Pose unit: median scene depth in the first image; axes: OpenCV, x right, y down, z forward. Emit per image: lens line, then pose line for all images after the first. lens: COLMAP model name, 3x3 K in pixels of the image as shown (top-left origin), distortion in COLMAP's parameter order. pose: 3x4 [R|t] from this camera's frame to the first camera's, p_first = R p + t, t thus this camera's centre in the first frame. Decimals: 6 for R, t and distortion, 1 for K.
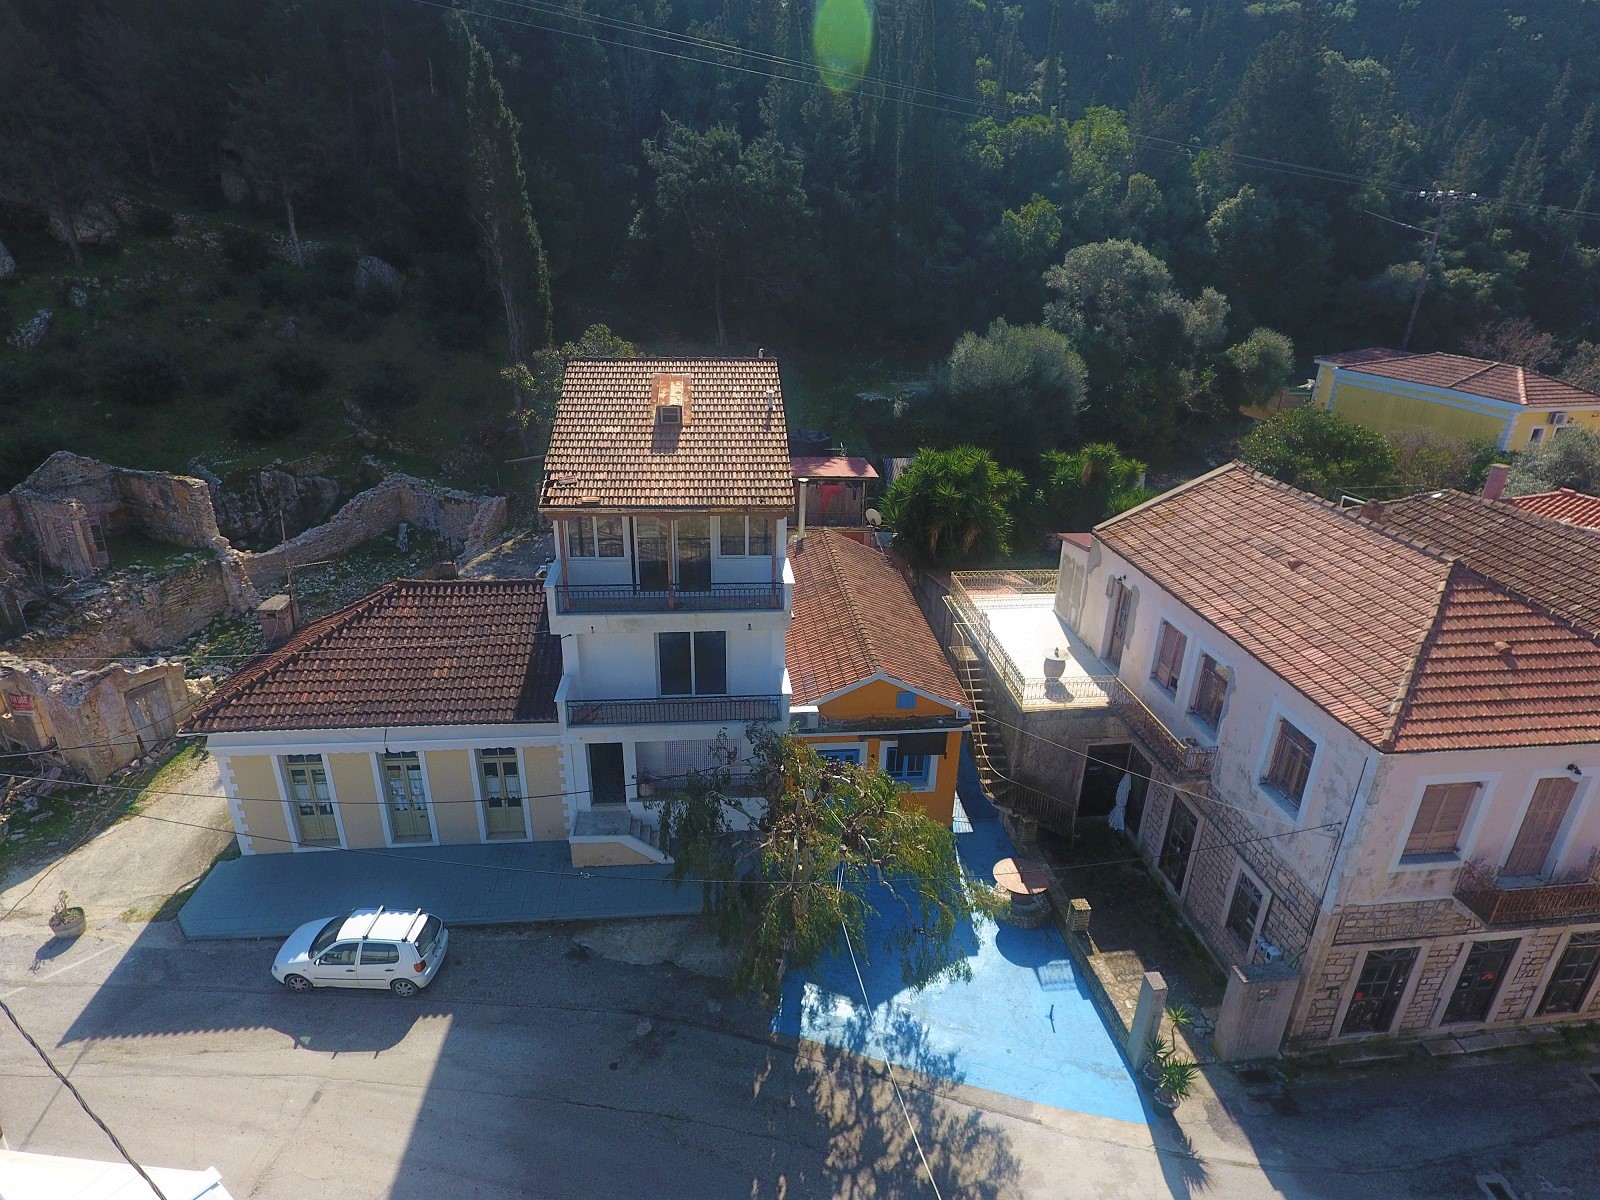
lens RADIAL K [[936.1, 0, 798.8], [0, 936.1, 616.5], [0, 0, 1]] dist [0.004794, -0.004504]
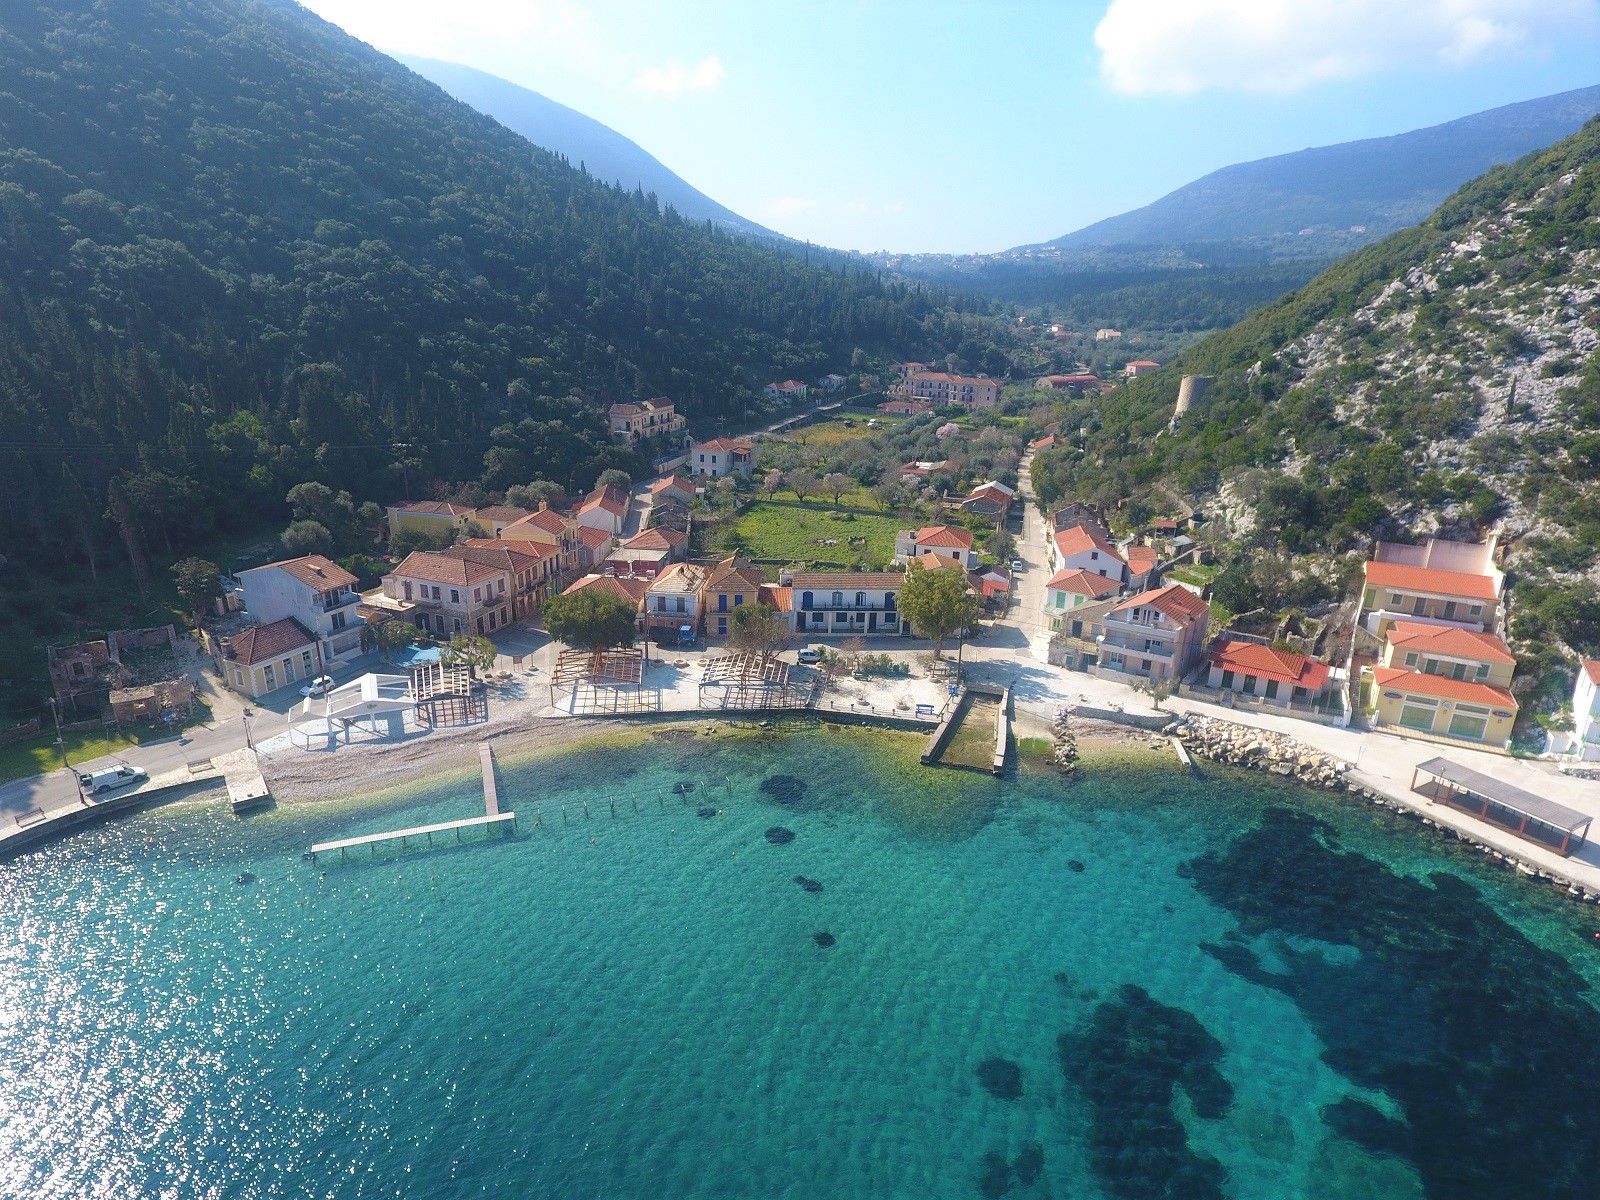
lens RADIAL K [[936.1, 0, 798.8], [0, 936.1, 616.5], [0, 0, 1]] dist [0.004794, -0.004504]
pose [[0.504751, -0.295414, 0.811145, -2.582601], [0.337119, 0.932469, 0.129821, 0.187536], [-0.794718, 0.207925, 0.570254, -3.280991]]
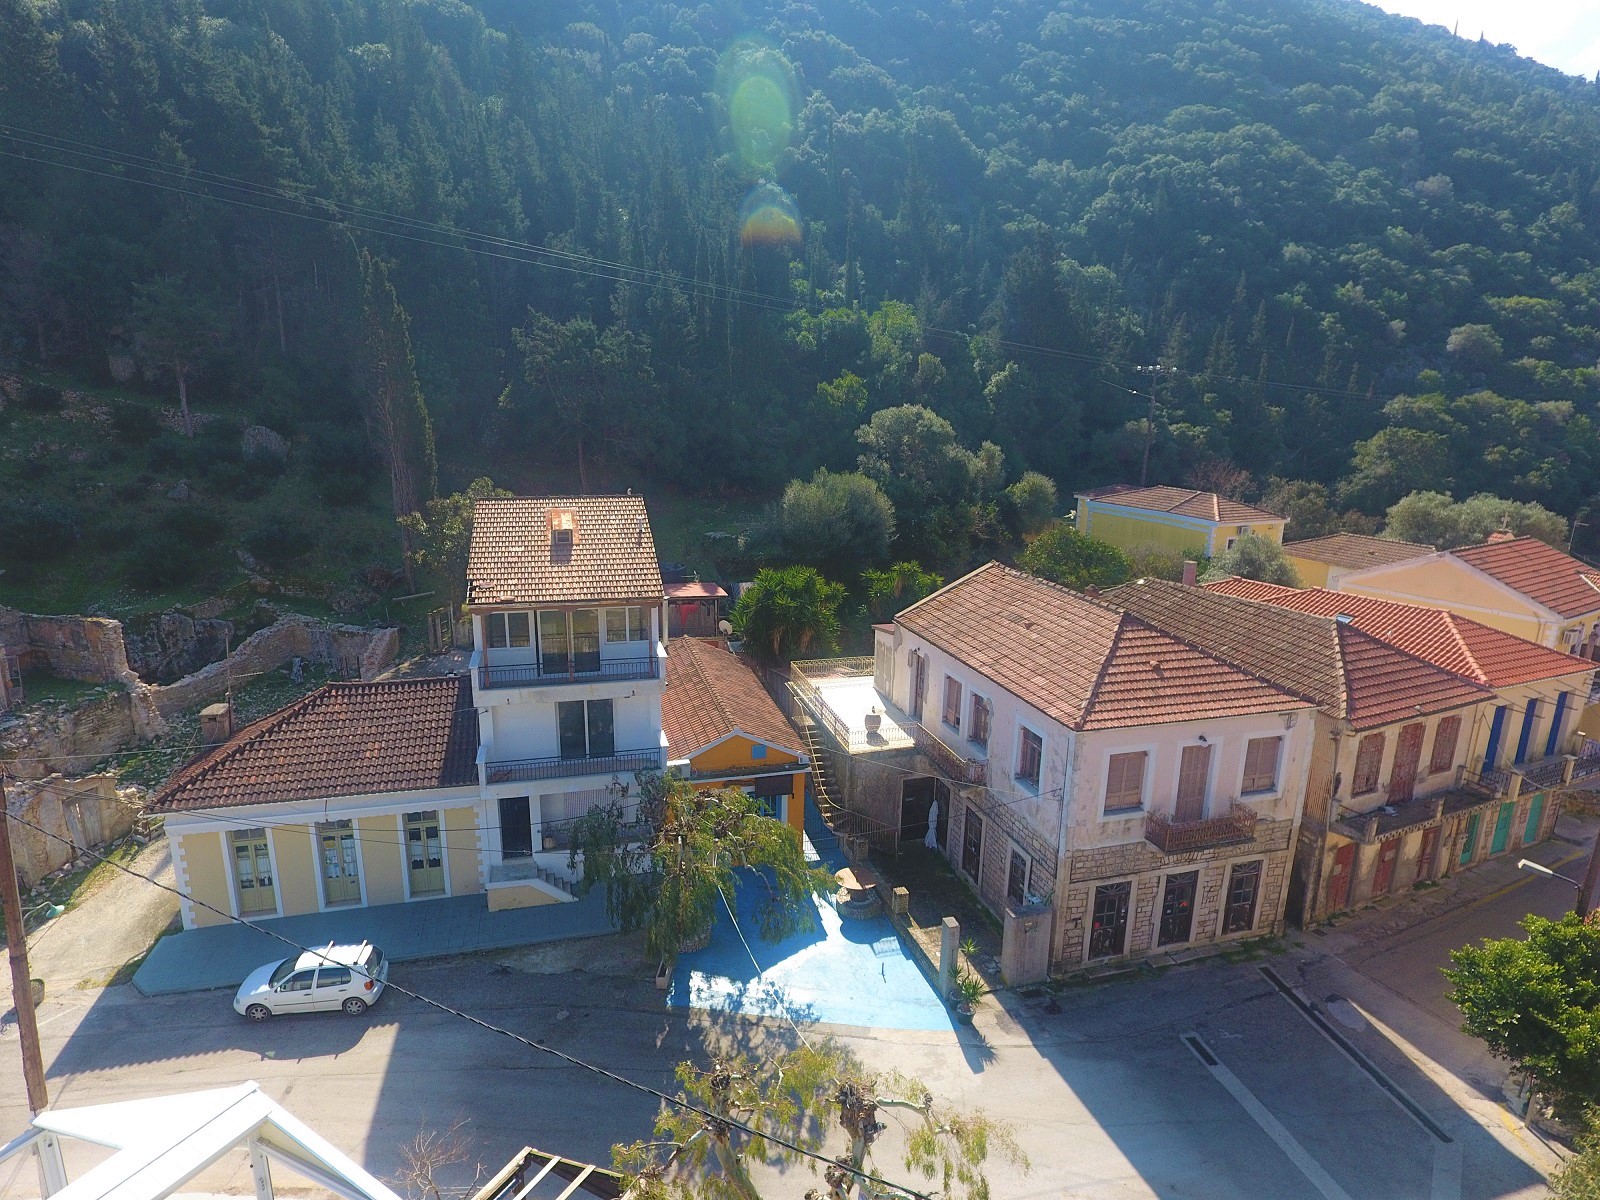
lens RADIAL K [[936.1, 0, 798.8], [0, 936.1, 616.5], [0, 0, 1]] dist [0.004794, -0.004504]
pose [[0.986553, -0.046071, 0.156812, -0.022101], [0.070795, 0.985226, -0.155940, 0.109237], [-0.147311, 0.164944, 0.975240, -0.270512]]
